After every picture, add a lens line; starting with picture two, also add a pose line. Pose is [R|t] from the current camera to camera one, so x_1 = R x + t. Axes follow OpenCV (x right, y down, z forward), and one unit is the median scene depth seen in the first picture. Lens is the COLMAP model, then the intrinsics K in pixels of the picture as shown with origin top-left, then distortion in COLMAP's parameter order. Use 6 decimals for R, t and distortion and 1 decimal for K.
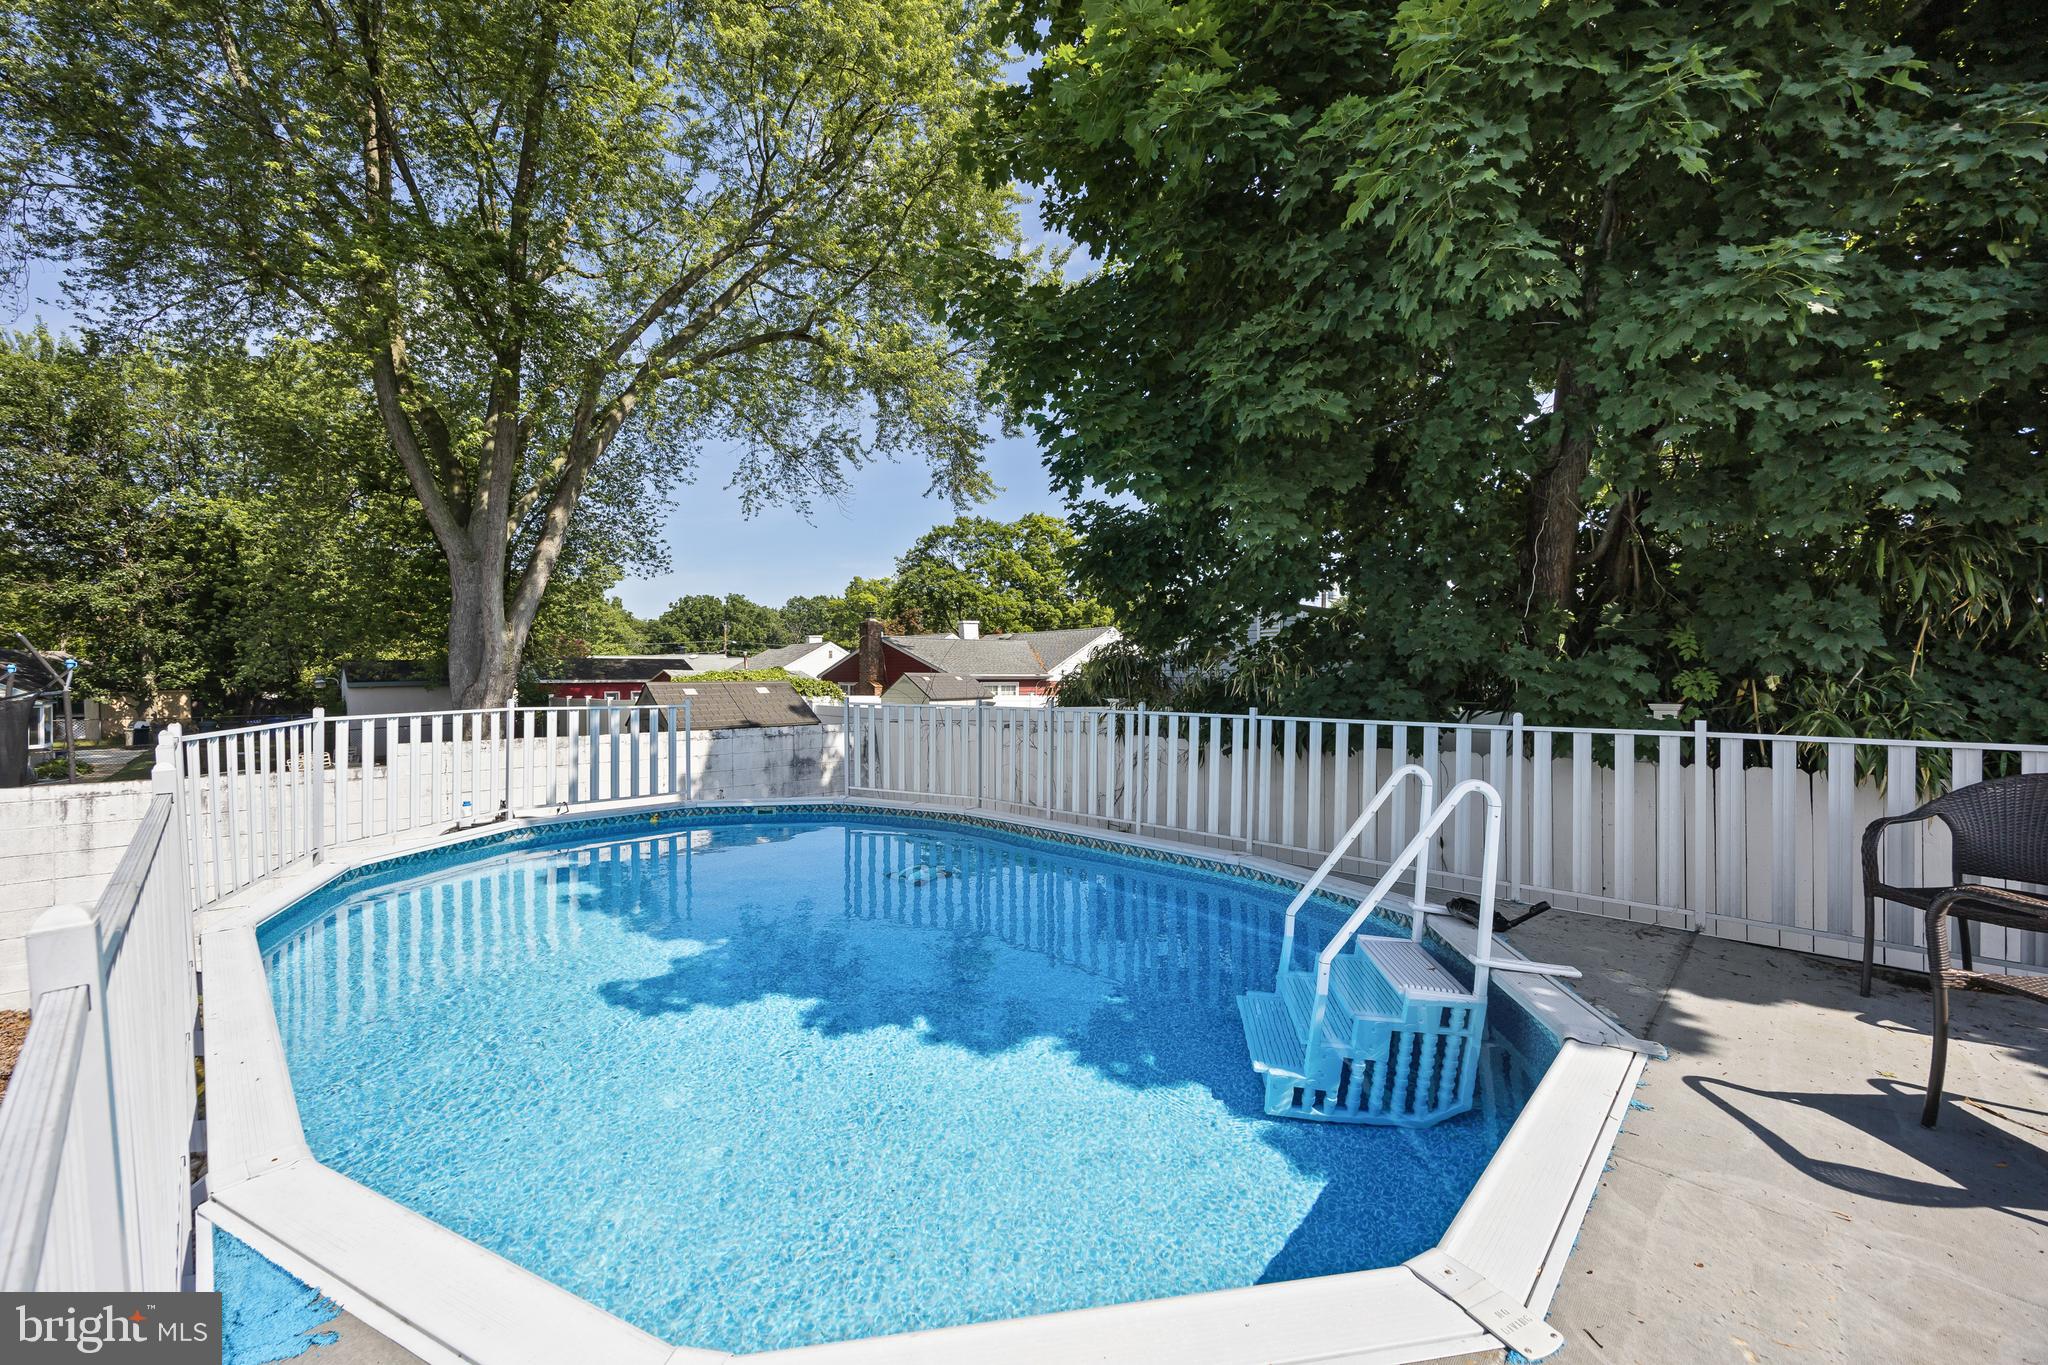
lens RADIAL K [[813.7, 0, 1028.1], [0, 813.7, 689.0], [0, 0, 1]] dist [-0.004103, -0.000304]
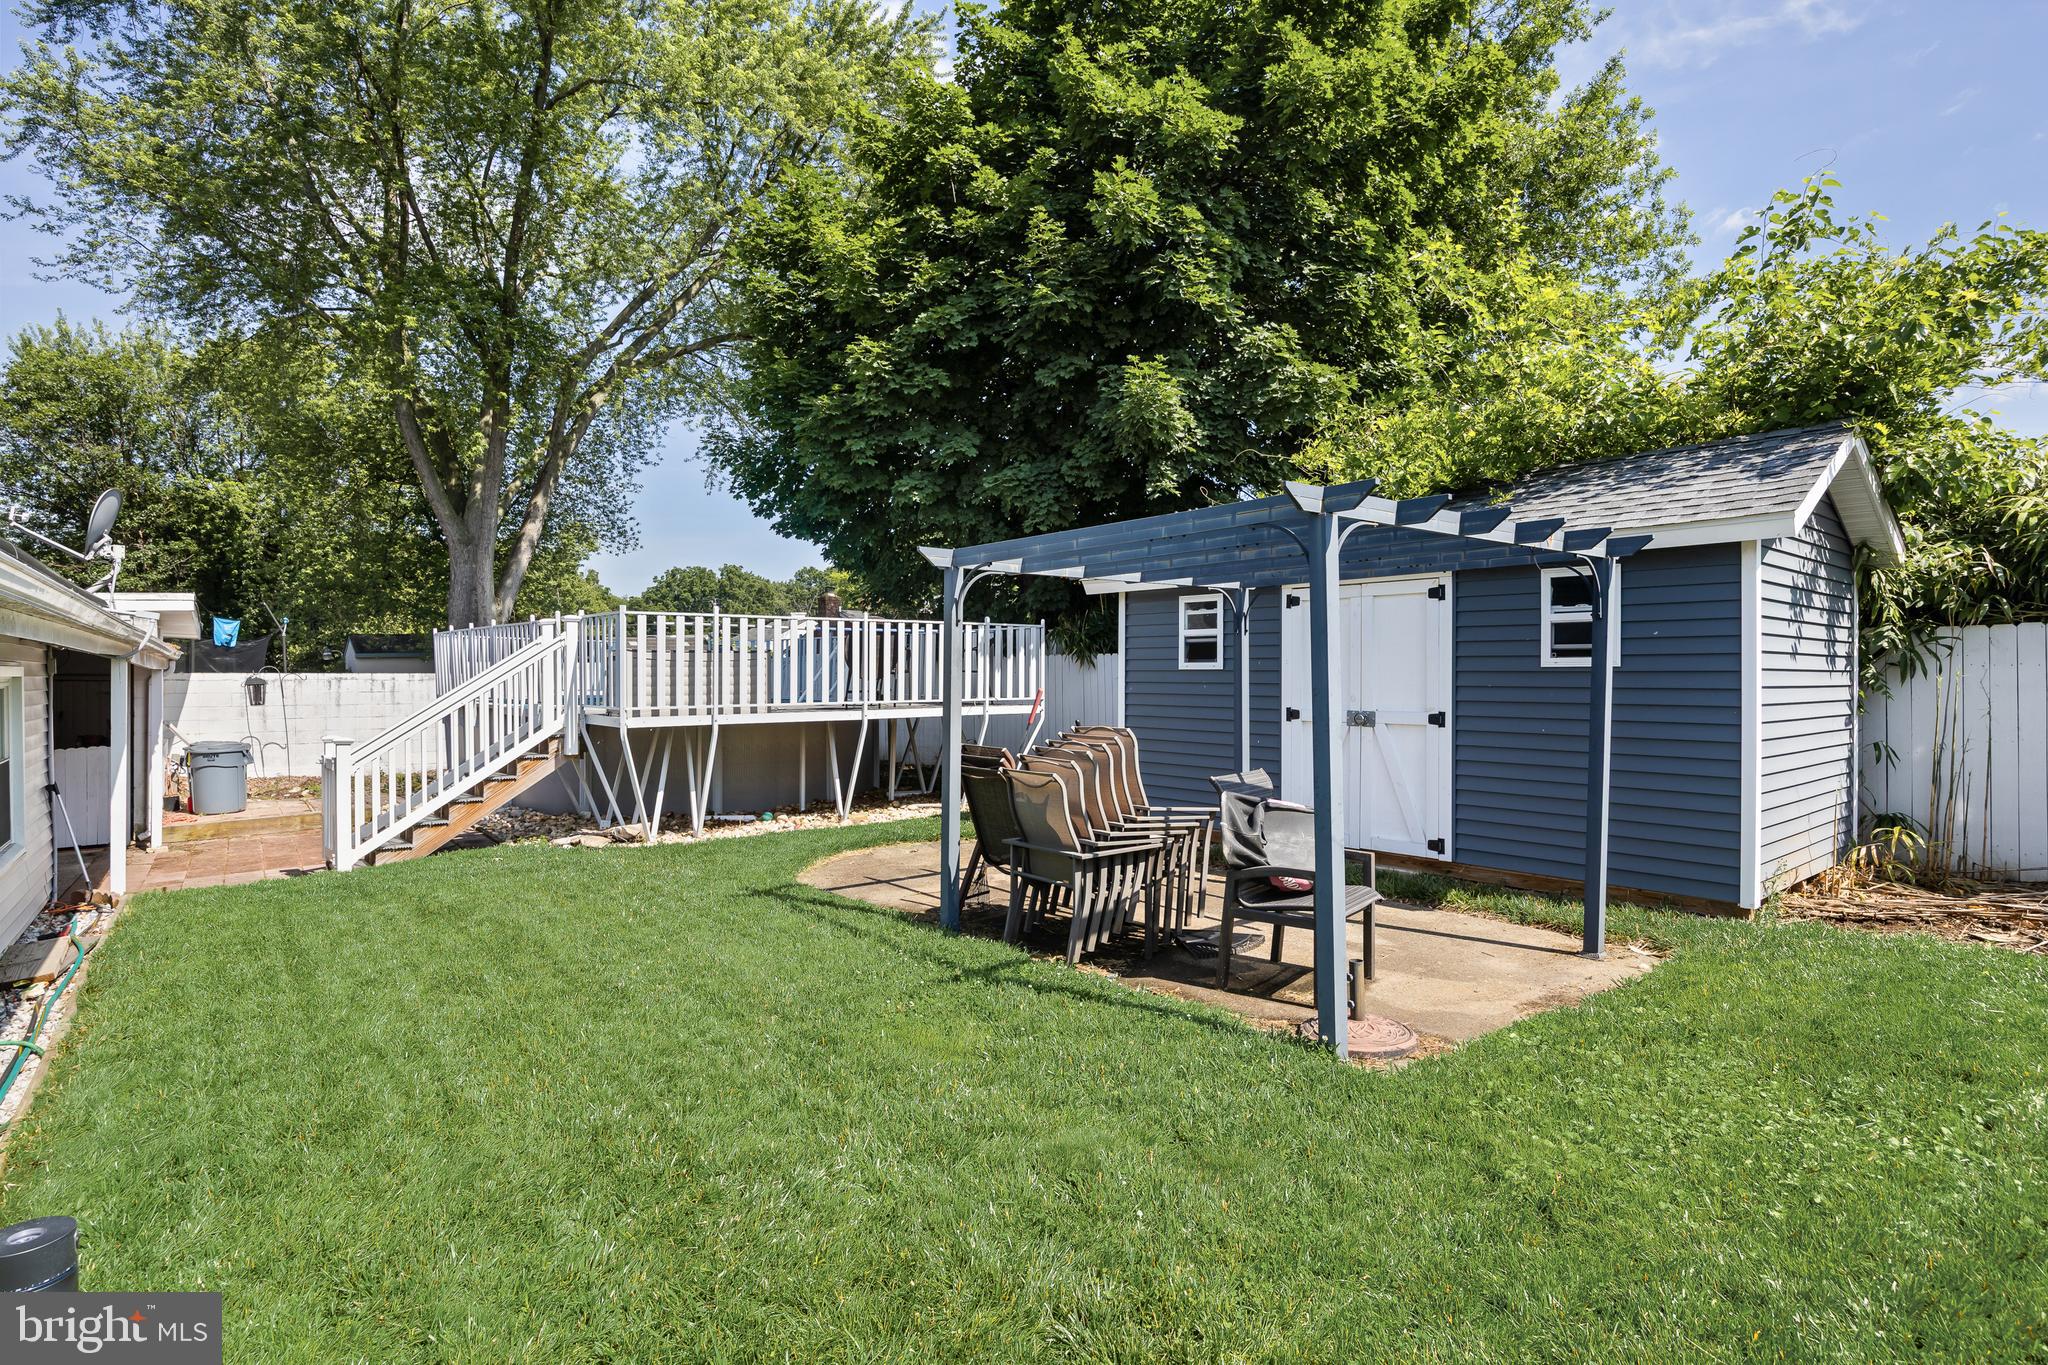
lens RADIAL K [[1120.8, 0, 1021.5], [0, 1120.8, 682.8], [0, 0, 1]] dist [-0.002690, -0.000766]
pose [[0.994556, 0.000558, -0.104203, 0.172684], [-0.001262, 0.999977, -0.006690, 0.032481], [0.104197, 0.006785, 0.994534, -0.327423]]
